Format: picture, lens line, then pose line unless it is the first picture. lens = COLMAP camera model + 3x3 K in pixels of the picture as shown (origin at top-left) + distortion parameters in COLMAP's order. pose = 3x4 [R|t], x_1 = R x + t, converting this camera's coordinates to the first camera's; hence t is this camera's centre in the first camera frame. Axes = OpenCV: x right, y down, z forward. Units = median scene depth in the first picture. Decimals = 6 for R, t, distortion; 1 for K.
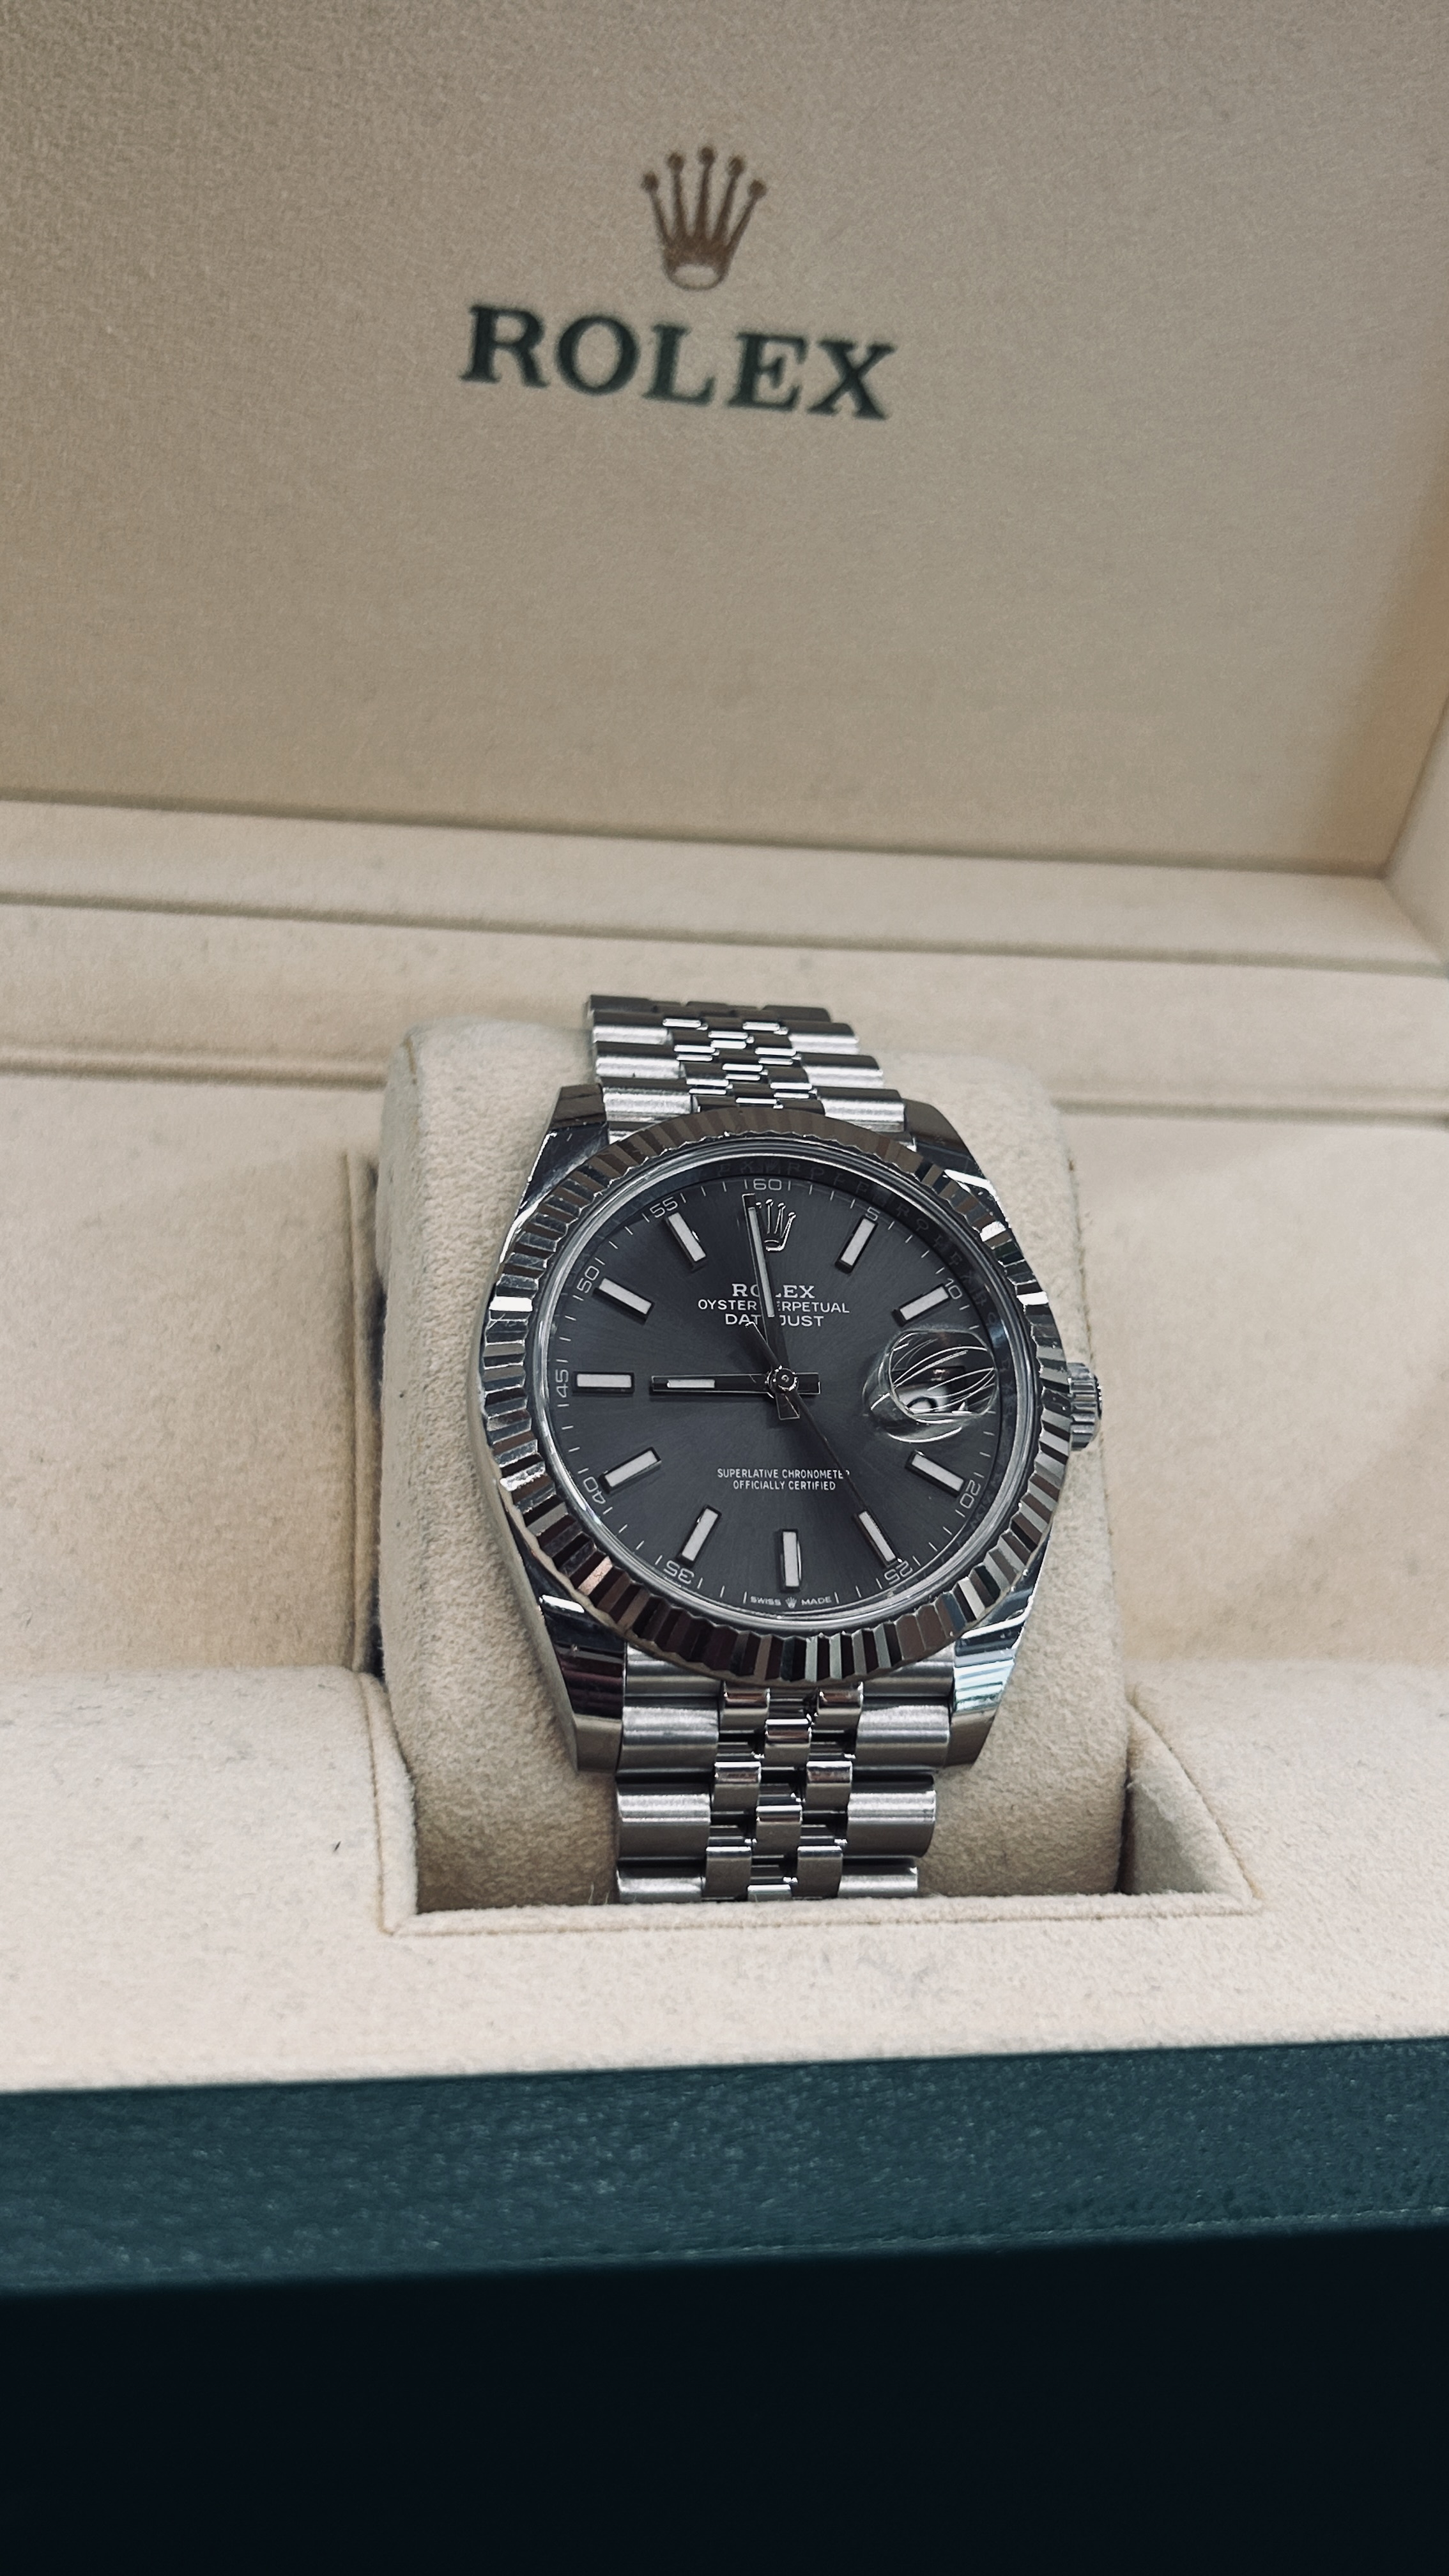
lens RADIAL K [[2540.5, 0, 722.7], [0, 2540.5, 1280.8], [0, 0, 1]] dist [0.124239, 0.000000]
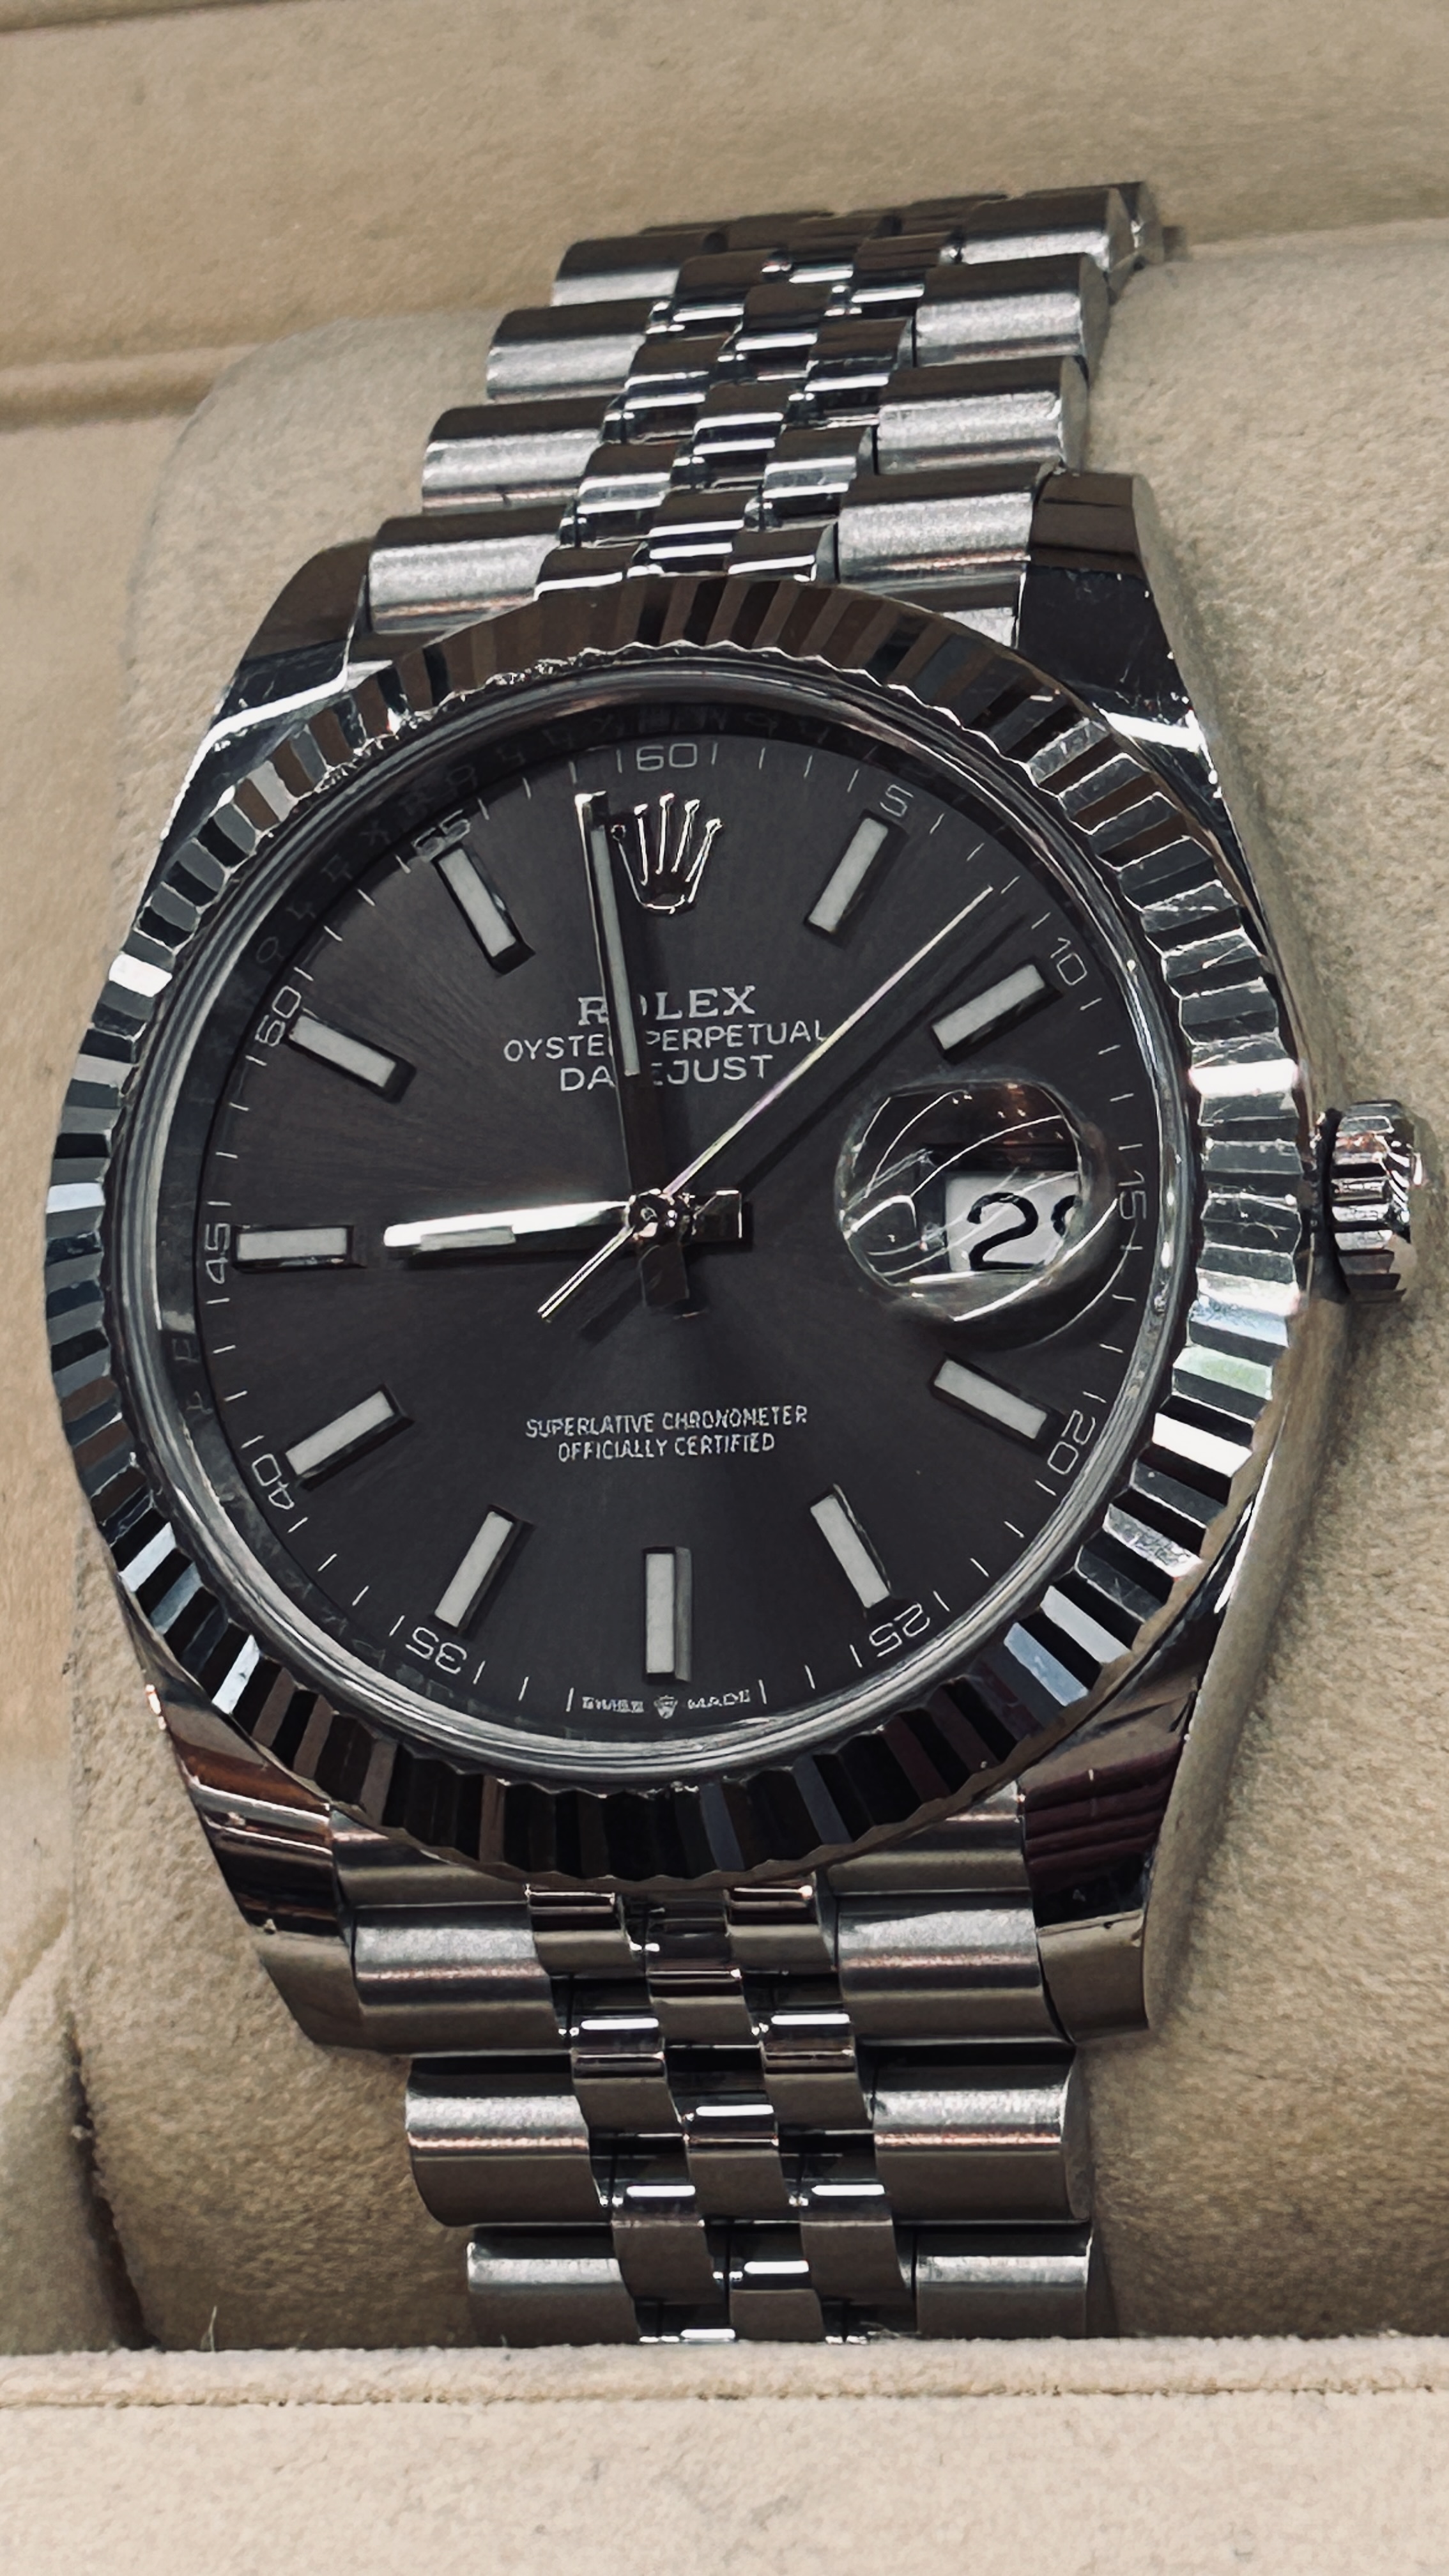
lens RADIAL K [[7366.9, 0, 725.6], [0, 7366.9, 1290.3], [0, 0, 1]] dist [0.270091, 0.000000]
pose [[0.873495, -0.043230, -0.484911, 0.680263], [0.130281, 0.980478, 0.147272, -0.141674], [0.469078, -0.191816, 0.862075, -0.135034]]
